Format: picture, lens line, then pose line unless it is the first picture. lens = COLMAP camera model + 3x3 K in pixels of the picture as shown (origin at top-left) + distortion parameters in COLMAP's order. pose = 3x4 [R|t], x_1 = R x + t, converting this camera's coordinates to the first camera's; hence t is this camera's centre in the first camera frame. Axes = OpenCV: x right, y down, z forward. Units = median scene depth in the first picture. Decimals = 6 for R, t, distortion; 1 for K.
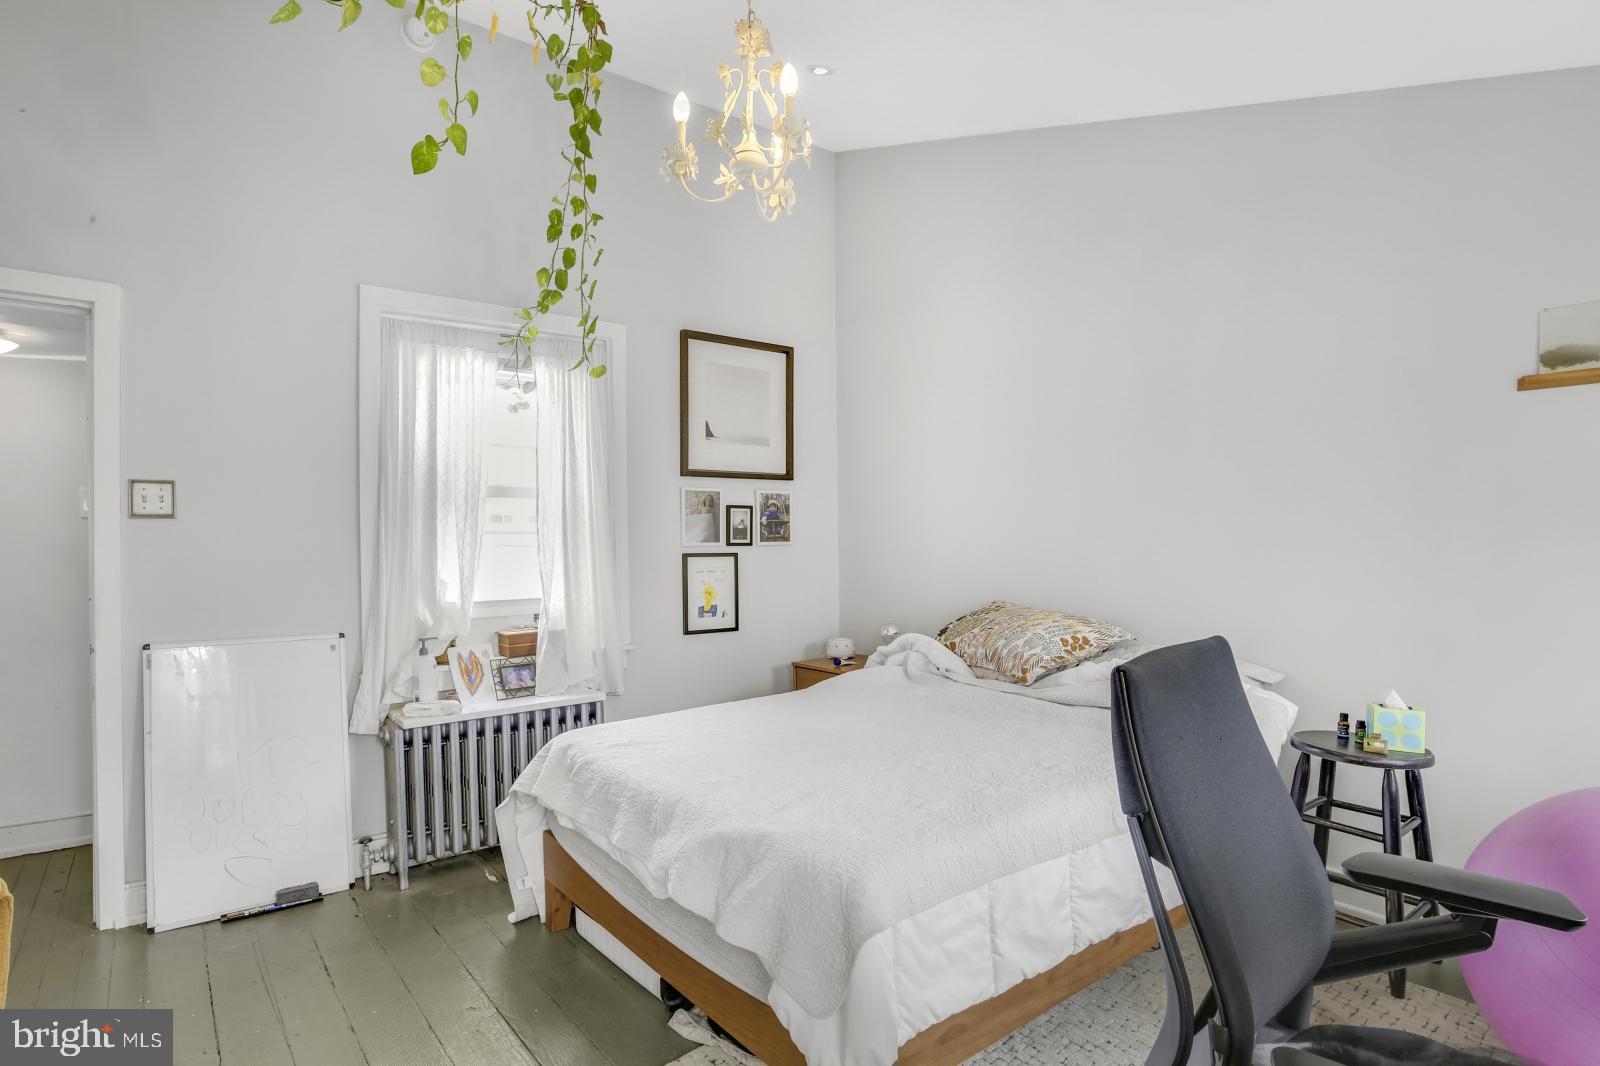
lens RADIAL K [[792.2, 0, 796.3], [0, 792.2, 529.2], [0, 0, 1]] dist [-0.024169, 0.002281]
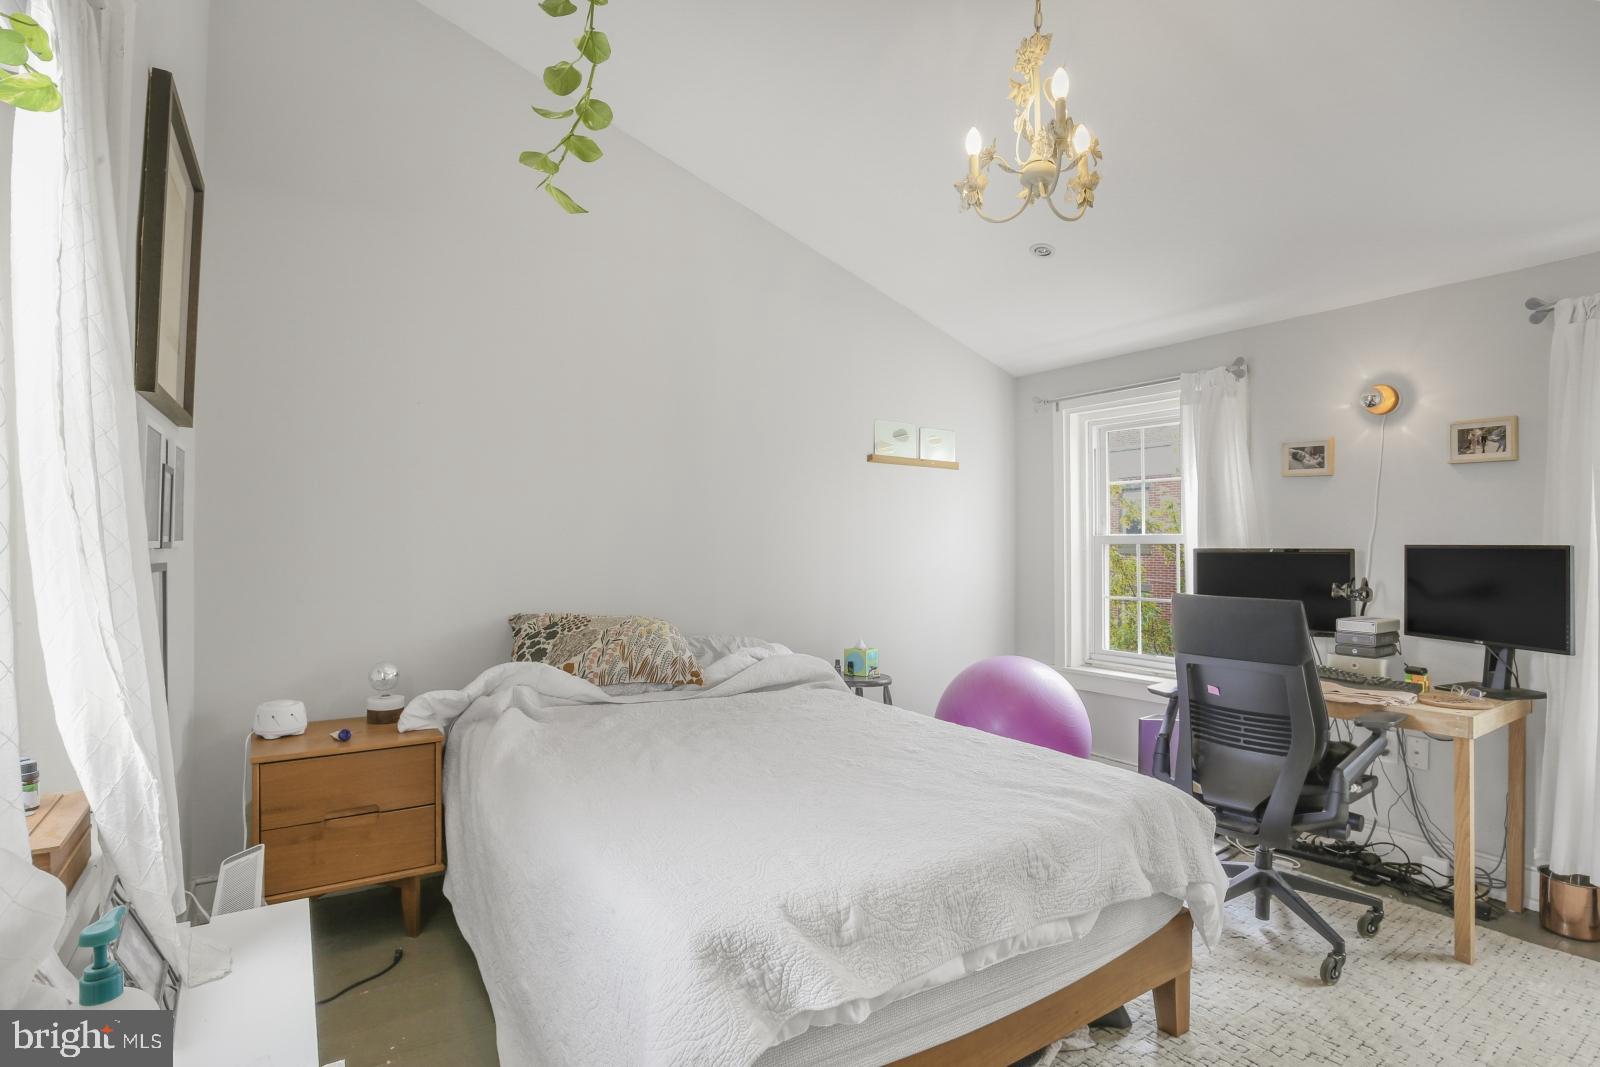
lens RADIAL K [[792.2, 0, 796.3], [0, 792.2, 529.7], [0, 0, 1]] dist [-0.024169, 0.002281]
pose [[0.105840, 0.021021, 0.994161, -0.872489], [-0.022035, 0.999581, -0.018790, 0.014121], [-0.994139, -0.019917, 0.106259, 0.945706]]
